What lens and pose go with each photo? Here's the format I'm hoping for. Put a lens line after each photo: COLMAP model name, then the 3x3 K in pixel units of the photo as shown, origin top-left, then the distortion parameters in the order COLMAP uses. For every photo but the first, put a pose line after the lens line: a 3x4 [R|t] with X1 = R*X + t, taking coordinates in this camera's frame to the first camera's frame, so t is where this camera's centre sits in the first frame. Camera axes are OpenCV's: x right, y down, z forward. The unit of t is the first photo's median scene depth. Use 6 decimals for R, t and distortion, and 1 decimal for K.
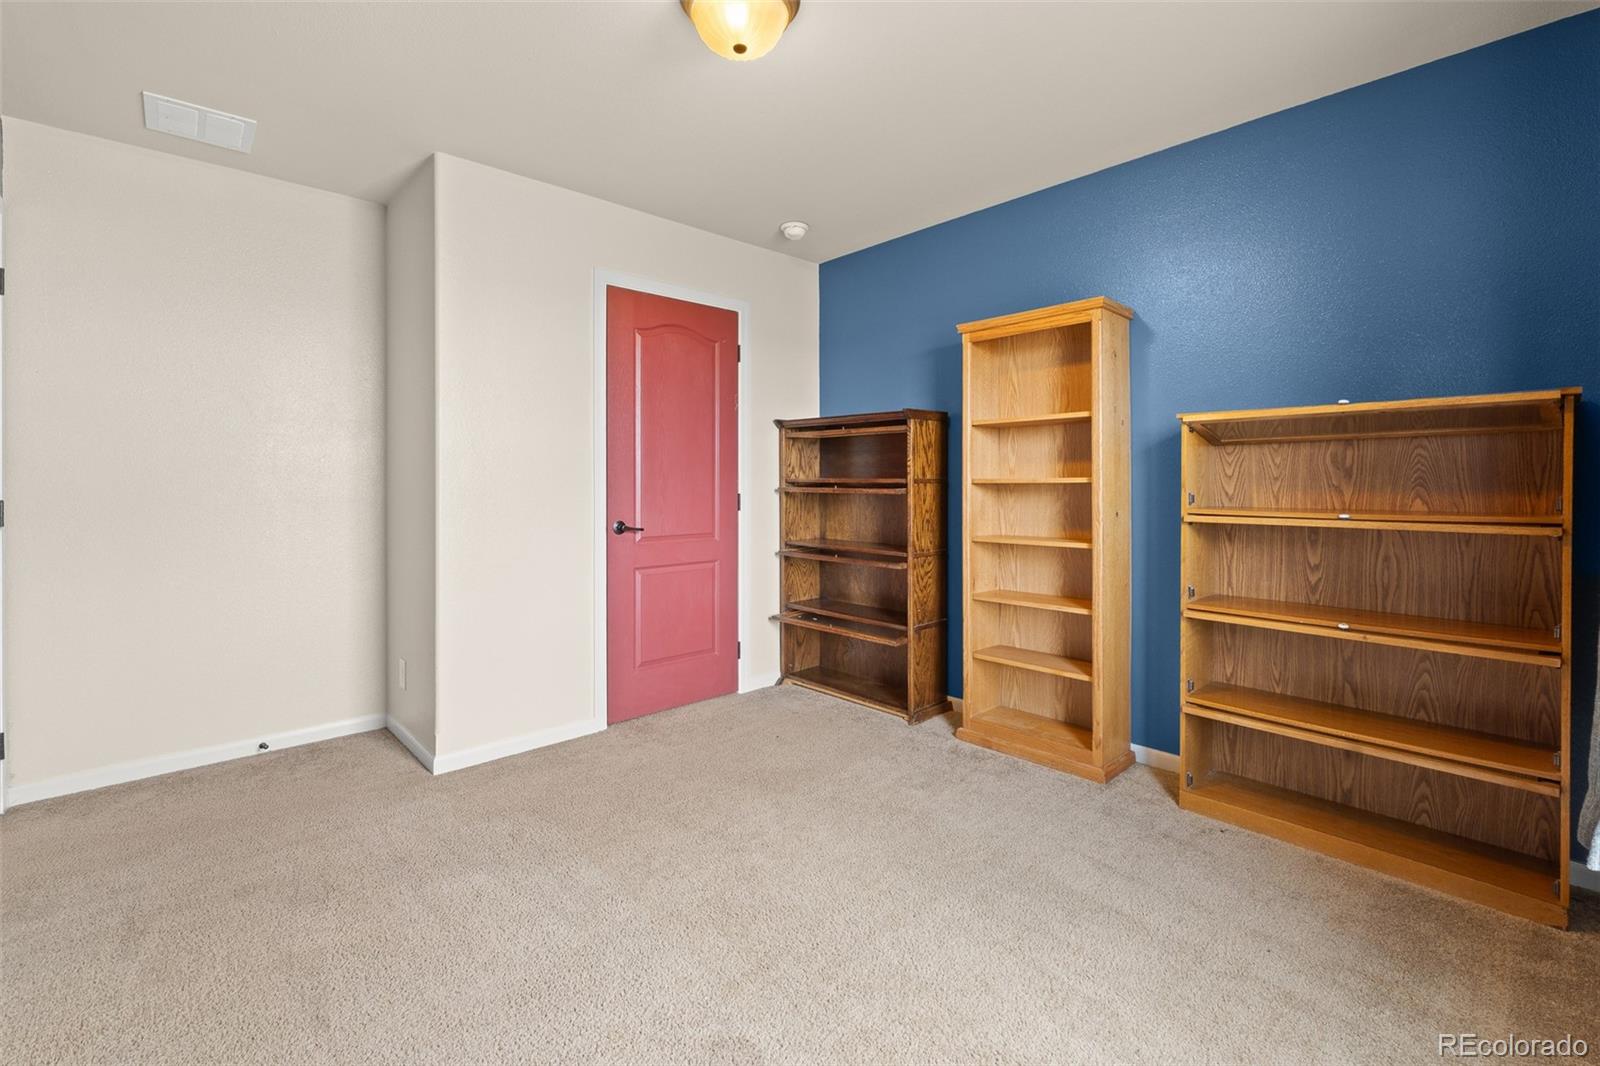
lens RADIAL K [[689.2, 0, 806.5], [0, 689.2, 492.7], [0, 0, 1]] dist [-0.003092, -0.000267]
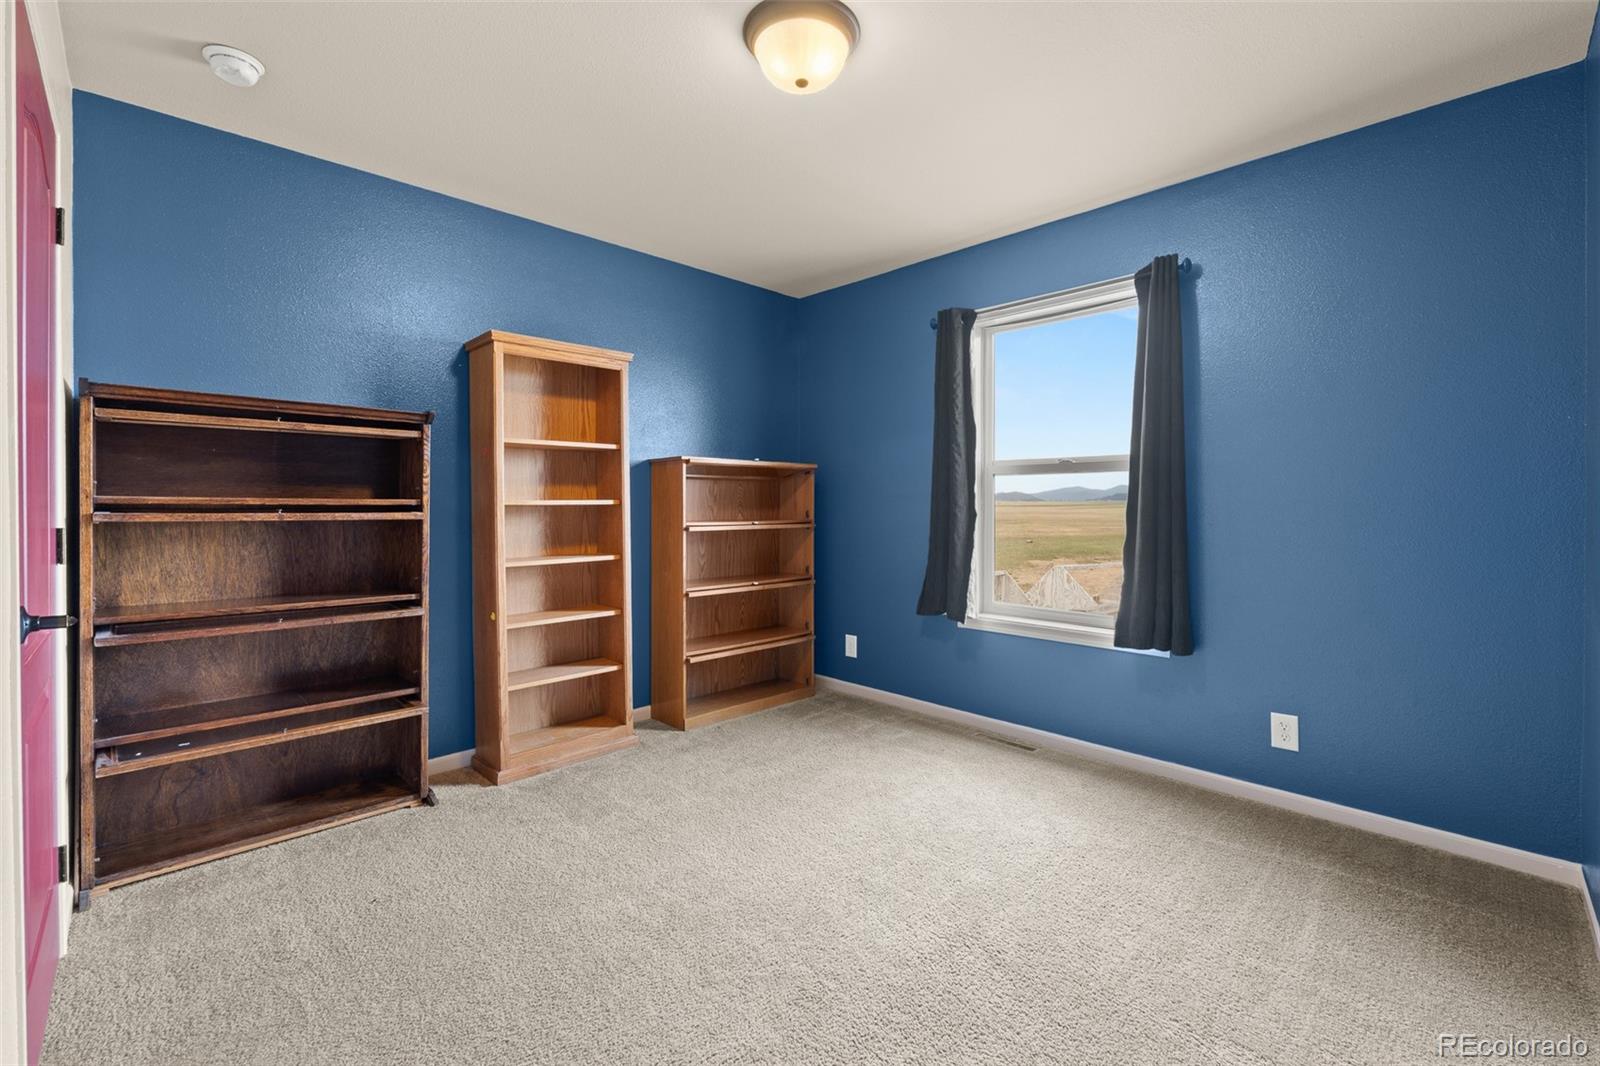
lens RADIAL K [[673.2, 0, 796.2], [0, 673.2, 522.3], [0, 0, 1]] dist [-0.000853, -0.000085]
pose [[-0.014671, -0.023562, 0.999615, -0.680613], [0.017000, 0.999572, 0.023811, -0.005080], [-0.999748, 0.017343, -0.014264, 0.625010]]
